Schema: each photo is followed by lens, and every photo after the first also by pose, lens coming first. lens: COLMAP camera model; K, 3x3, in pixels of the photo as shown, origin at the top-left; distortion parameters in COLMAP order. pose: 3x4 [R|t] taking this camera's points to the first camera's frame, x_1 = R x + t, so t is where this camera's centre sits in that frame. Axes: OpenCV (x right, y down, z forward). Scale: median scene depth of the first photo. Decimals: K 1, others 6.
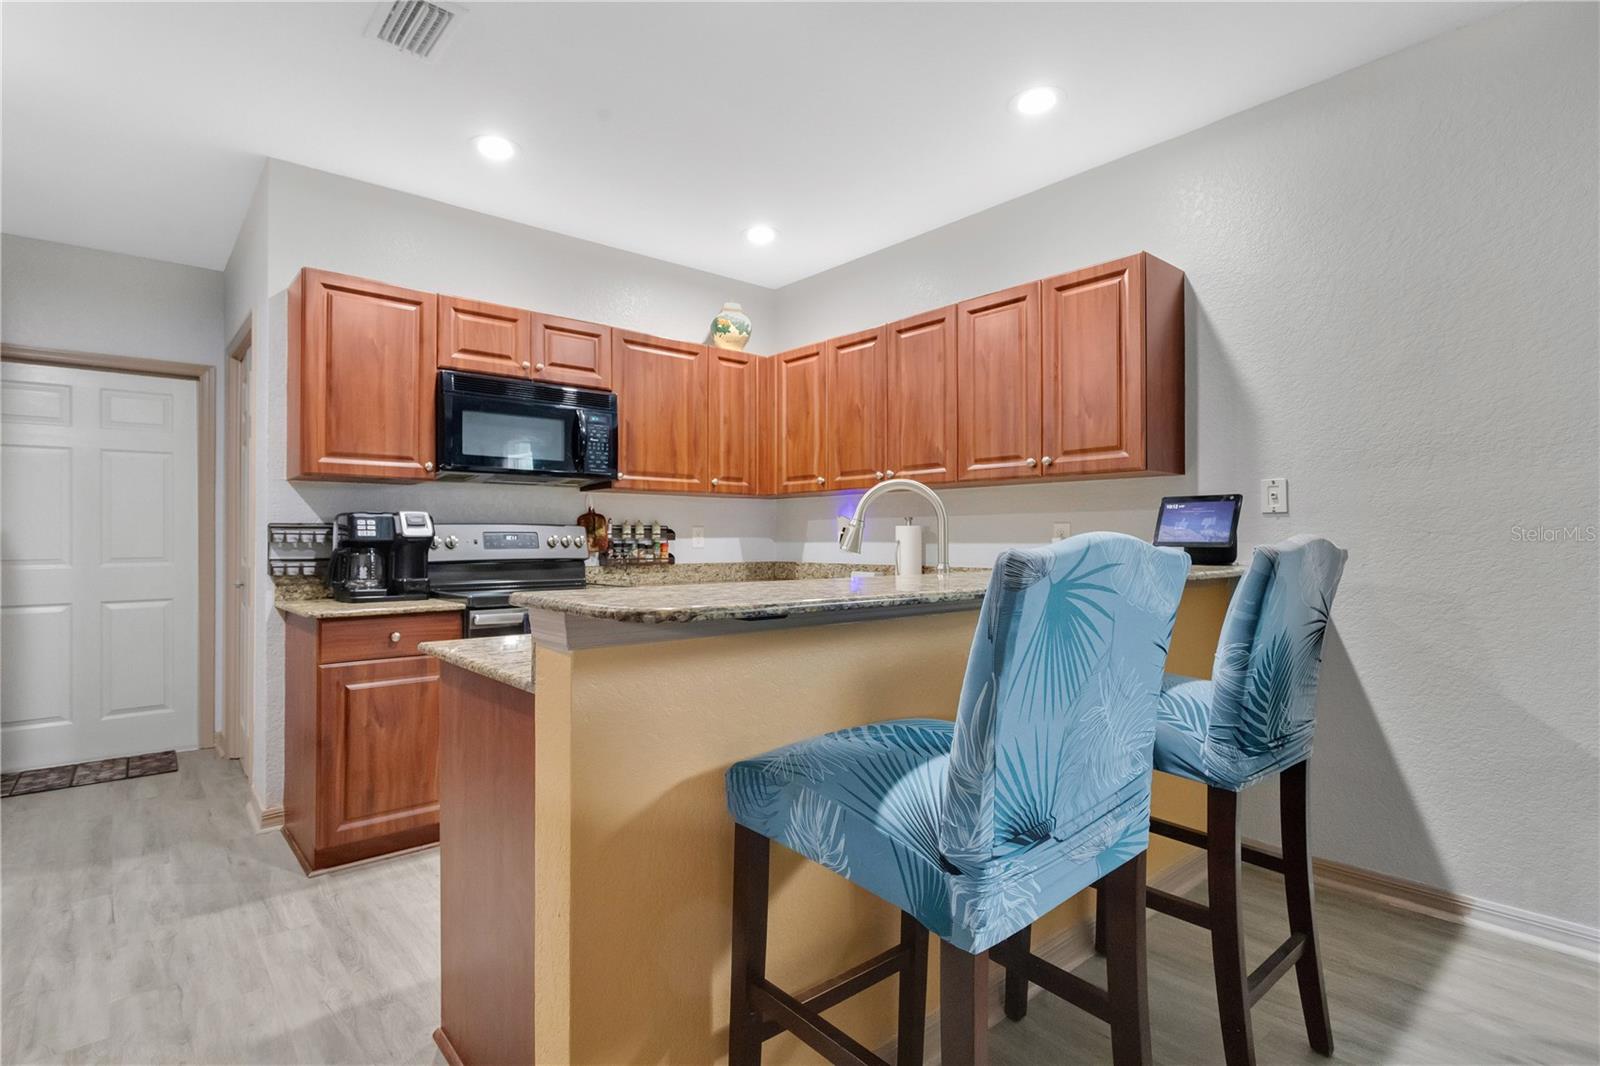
lens RADIAL K [[775.2, 0, 774.4], [0, 775.2, 537.3], [0, 0, 1]] dist [0.005436, 0.001761]
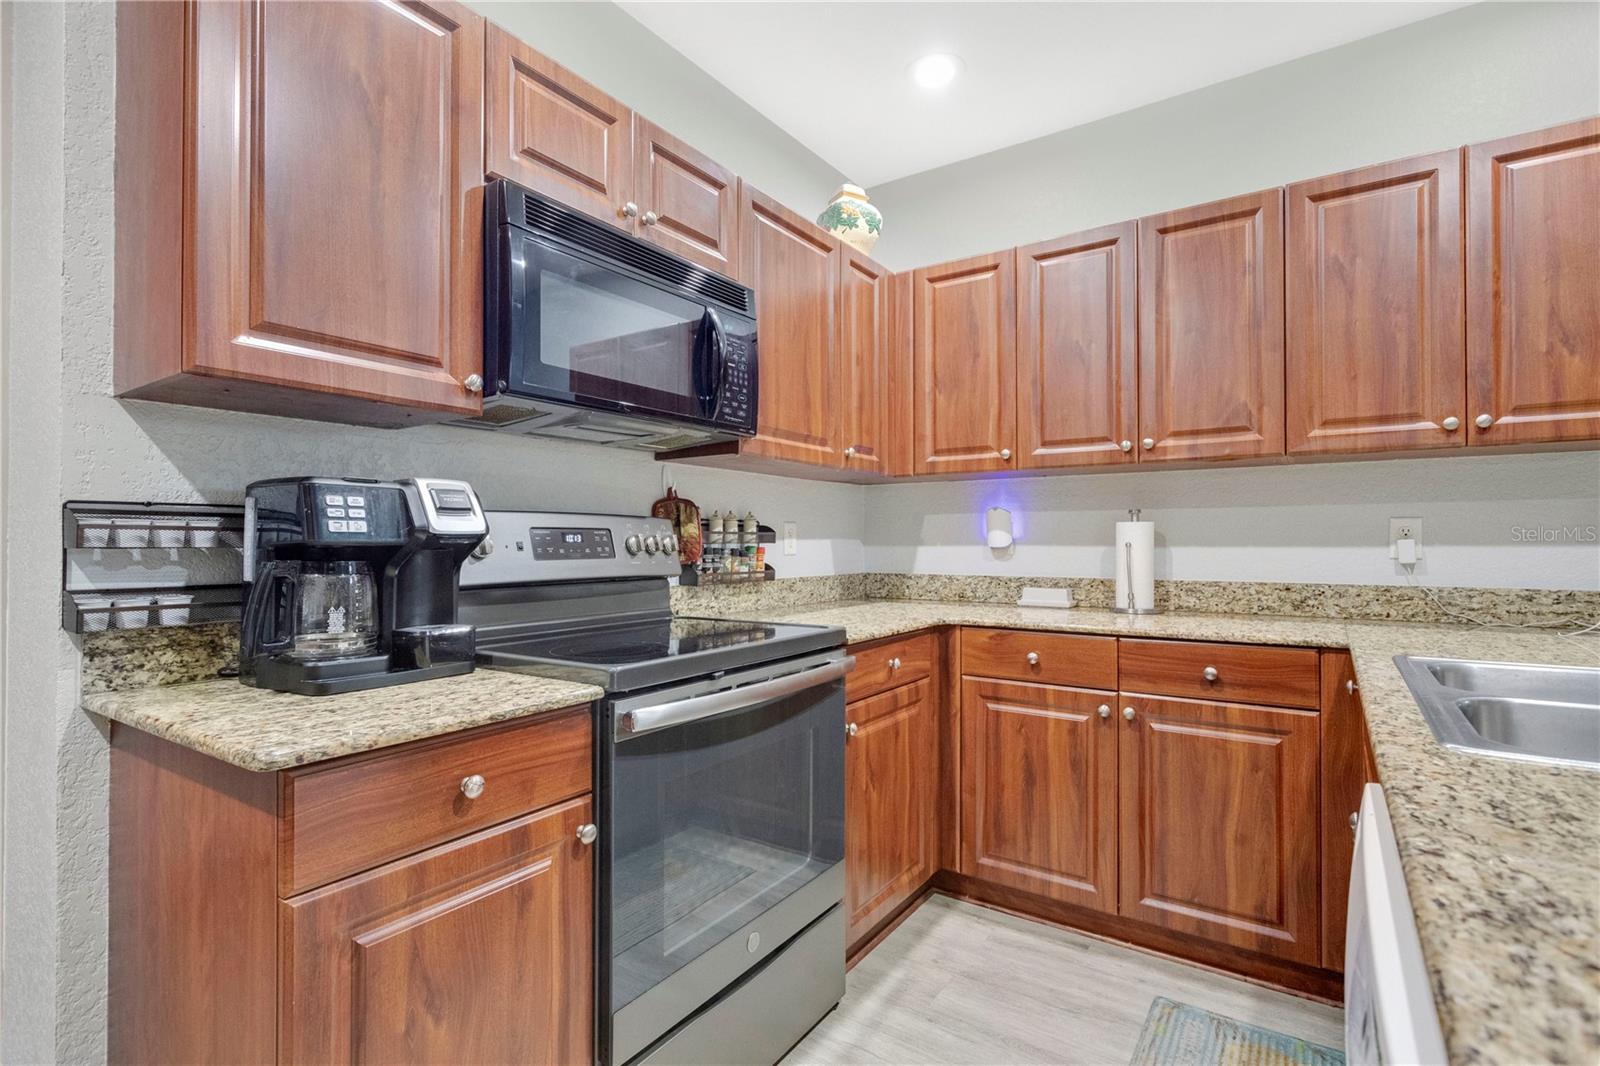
lens RADIAL K [[775.2, 0, 778.5], [0, 775.2, 538.4], [0, 0, 1]] dist [0.005436, 0.001761]
pose [[0.968508, 0.000949, 0.248979, -0.370989], [-0.000402, 0.999997, -0.002249, 0.001992], [-0.248981, 0.002079, 0.968506, 0.489909]]
